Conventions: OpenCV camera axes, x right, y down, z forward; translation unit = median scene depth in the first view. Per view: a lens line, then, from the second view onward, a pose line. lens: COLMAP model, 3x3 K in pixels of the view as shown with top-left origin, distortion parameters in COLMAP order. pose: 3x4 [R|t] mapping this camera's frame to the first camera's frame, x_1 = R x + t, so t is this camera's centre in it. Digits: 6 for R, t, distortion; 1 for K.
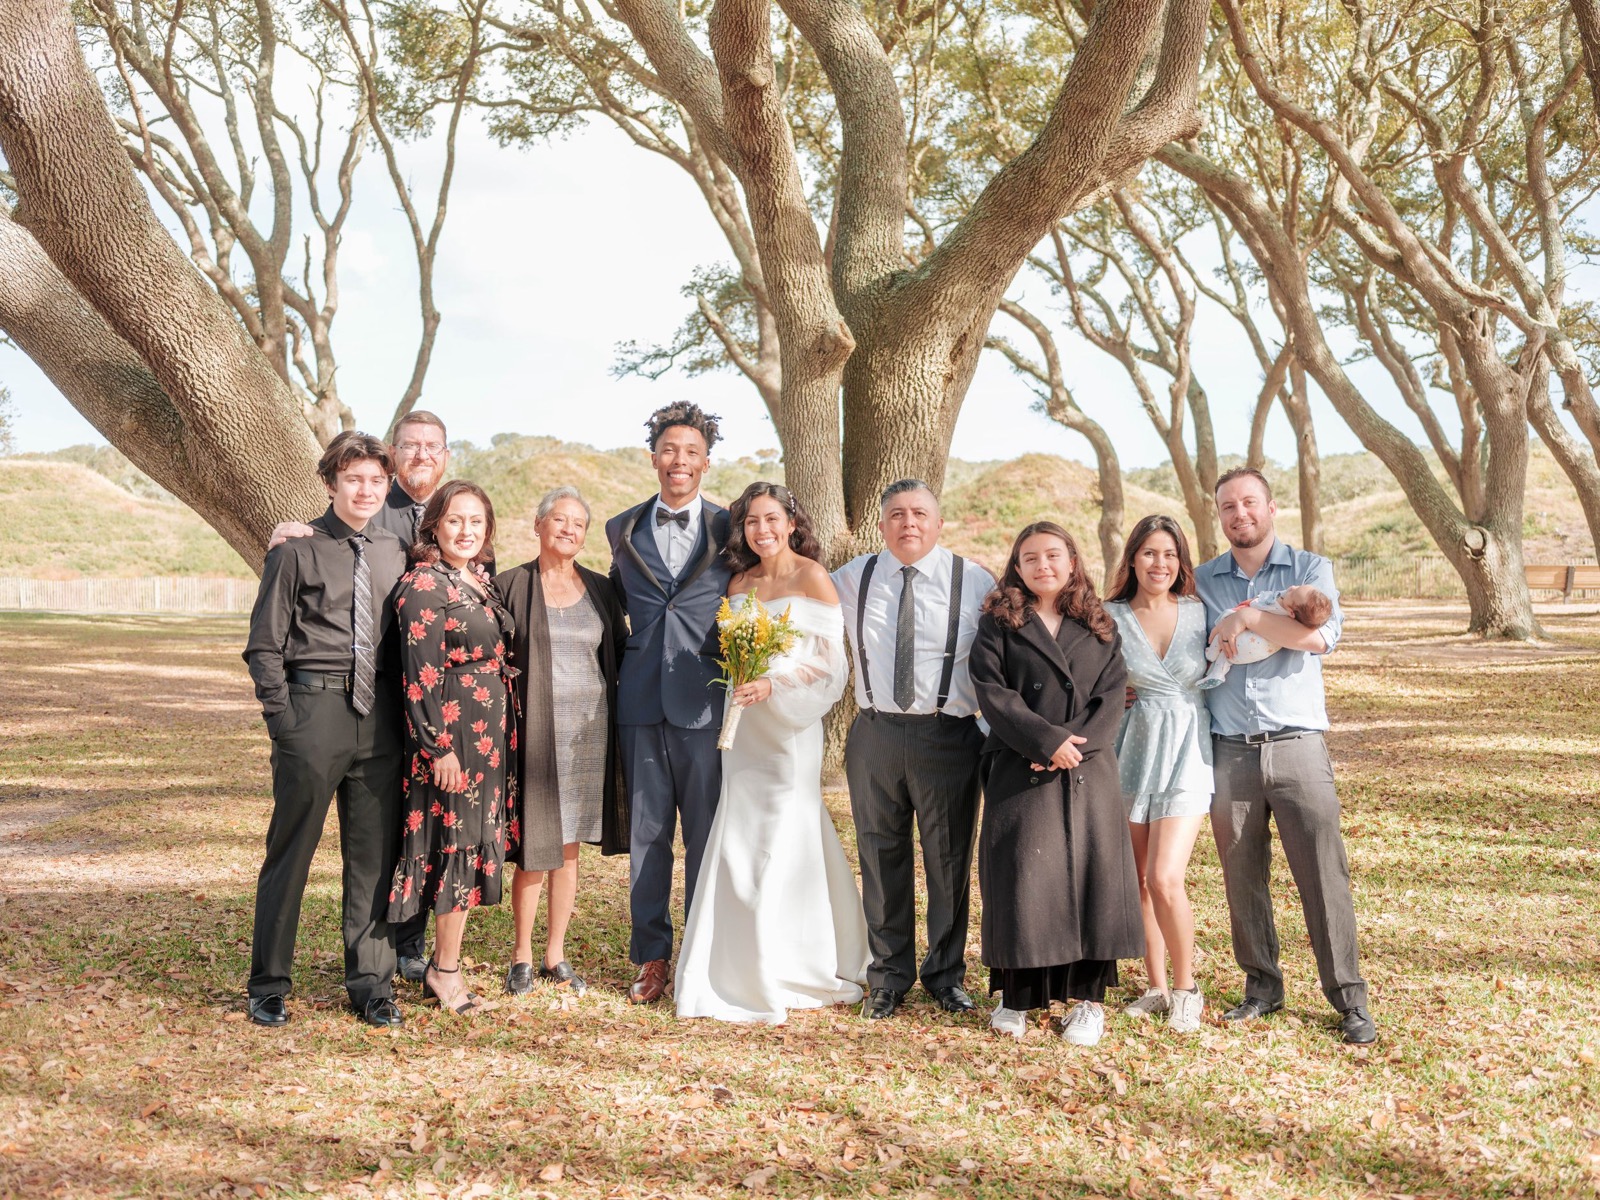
lens RADIAL K [[1810.0, 0, 804.5], [0, 1810.0, 607.1], [0, 0, 1]] dist [-0.000078, 0.000000]
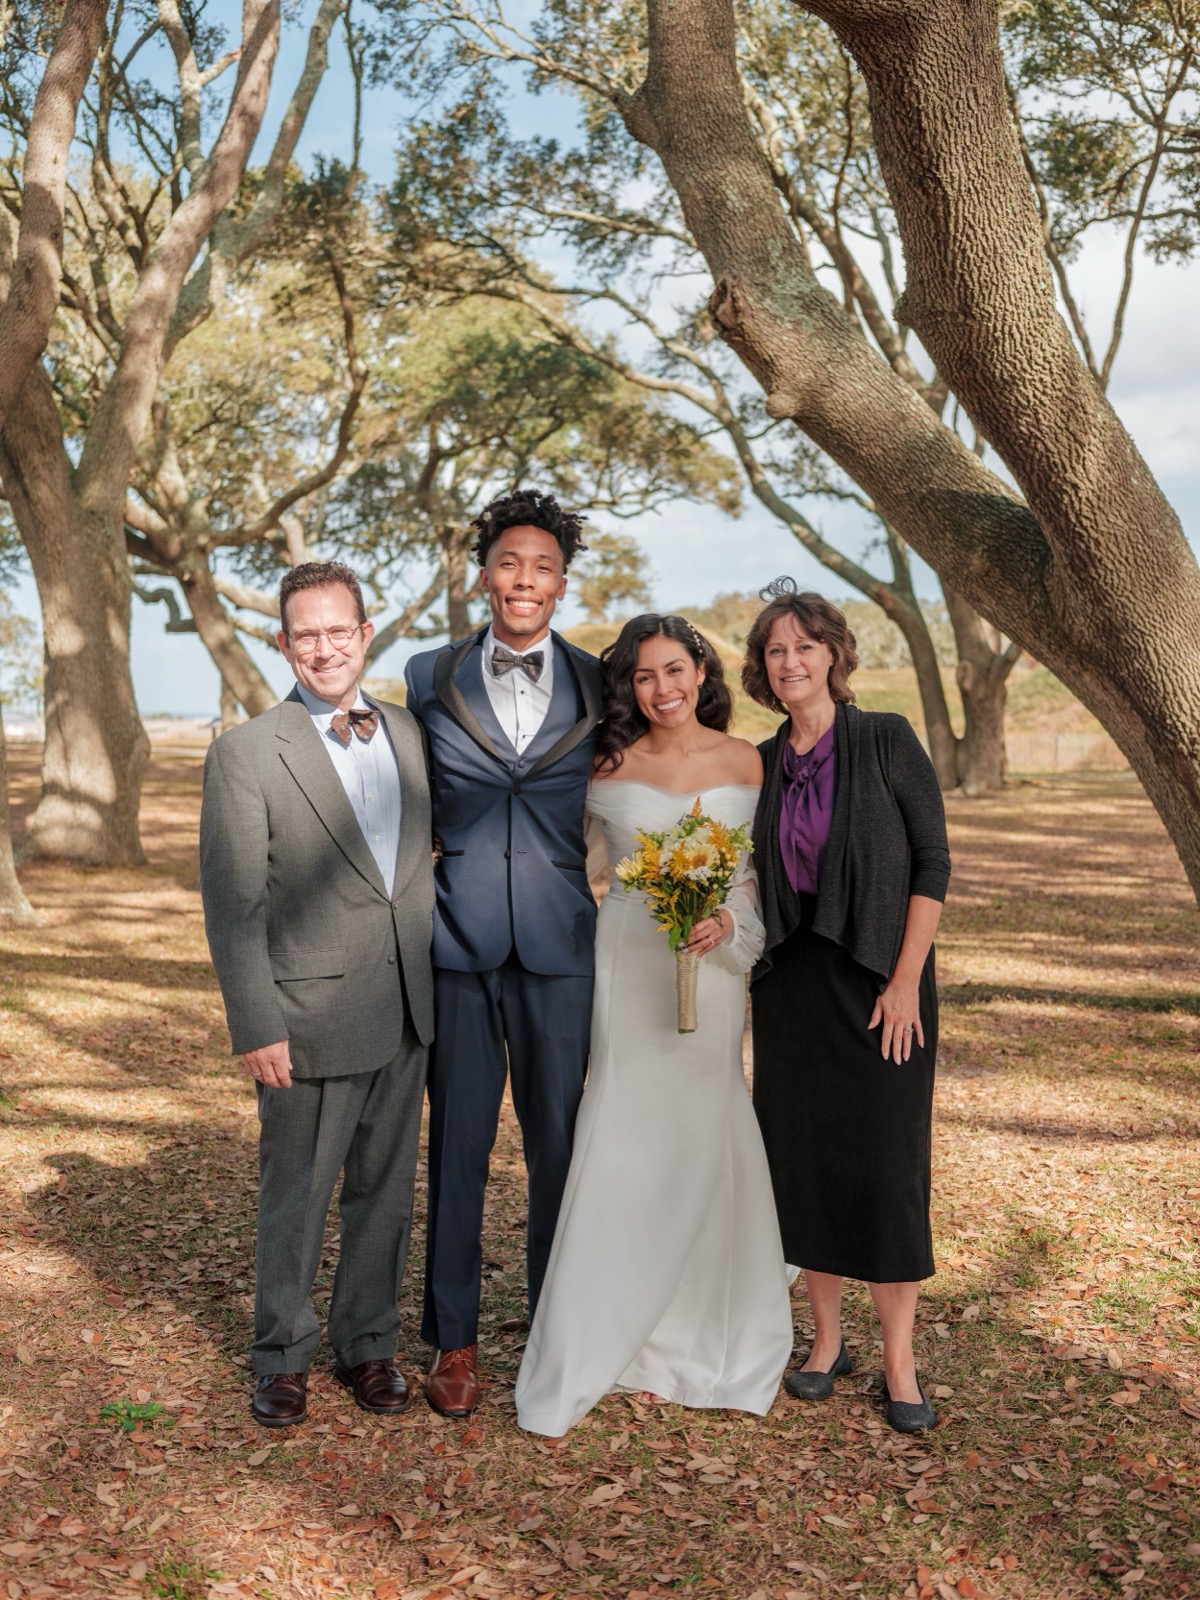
lens RADIAL K [[1810.0, 0, 600.4], [0, 1810.0, 799.0], [0, 0, 1]] dist [-0.000078, 0.000000]
pose [[0.911134, 0.008627, -0.412020, -0.195691], [0.000582, 0.999753, 0.022221, -0.012127], [0.412110, -0.020486, 0.910904, 0.170062]]
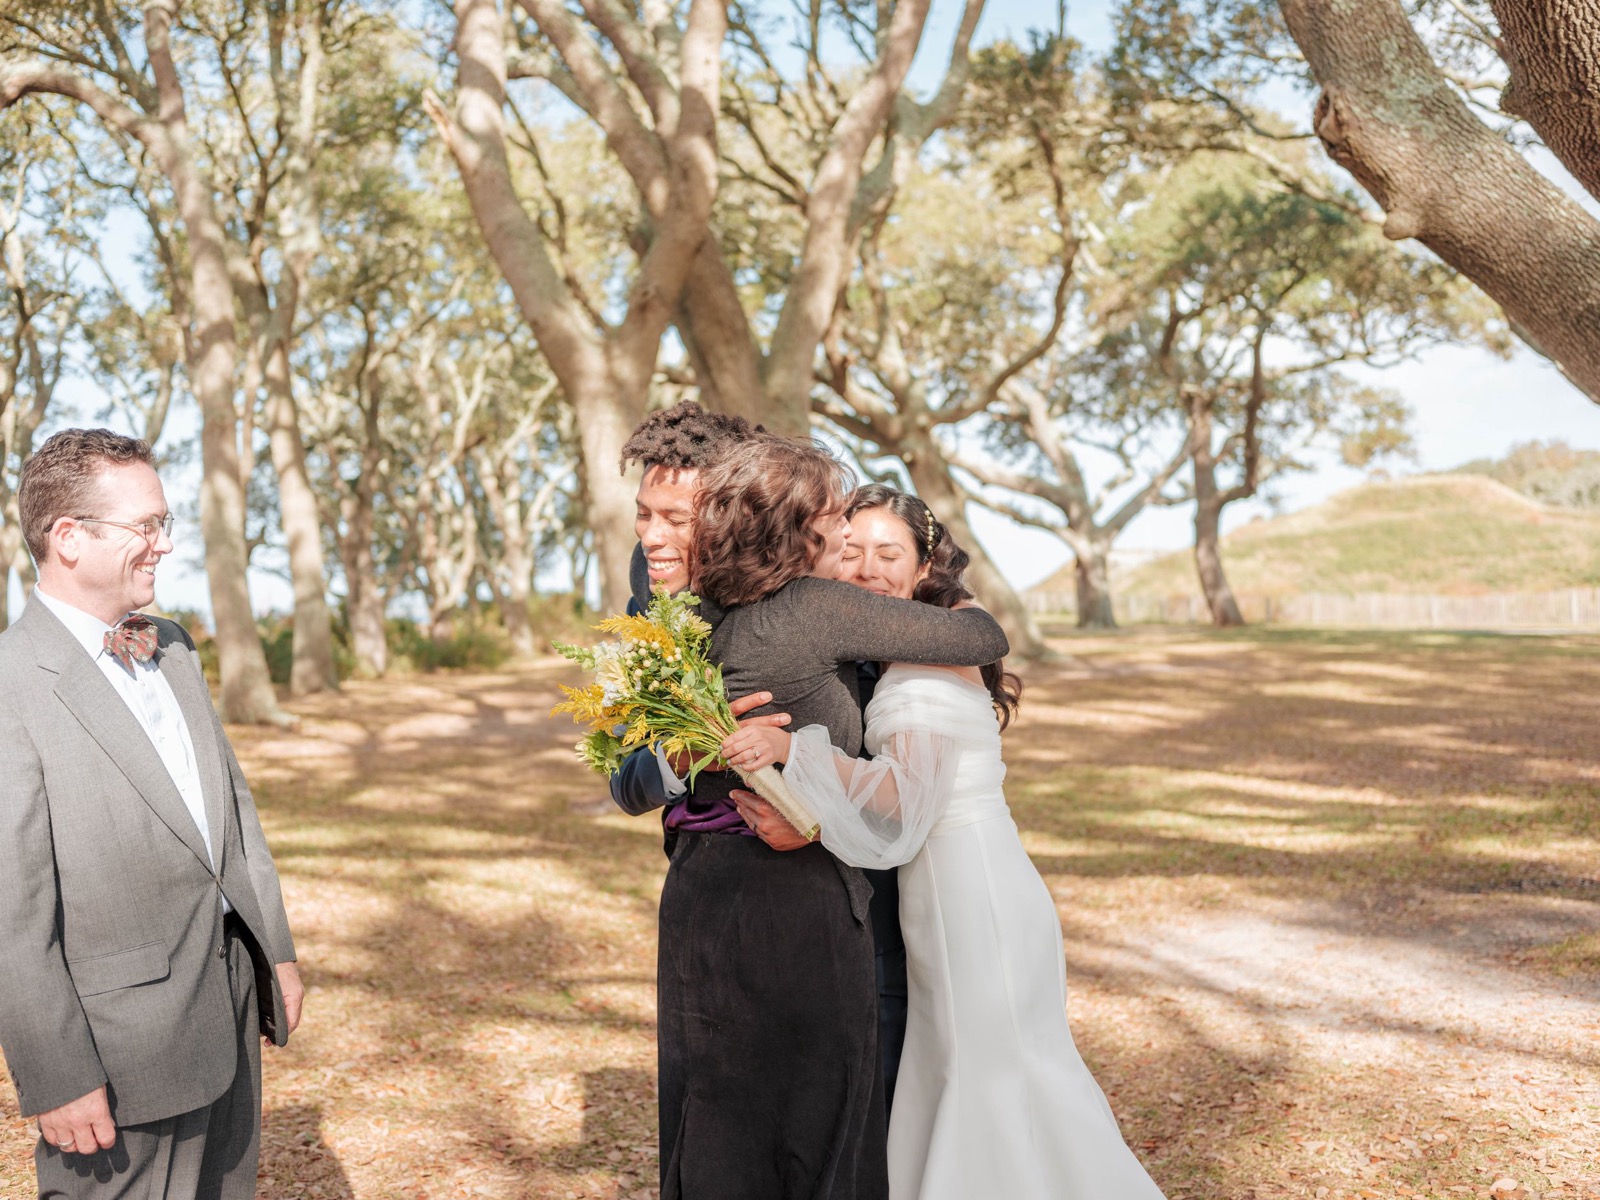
lens RADIAL K [[1810.0, 0, 796.0], [0, 1810.0, 599.5], [0, 0, 1]] dist [-0.000078, 0.000000]
pose [[0.736264, -0.035221, -0.675778, -0.152962], [0.027767, 0.999376, -0.021834, -0.013871], [0.676125, -0.002688, 0.736782, 0.265722]]
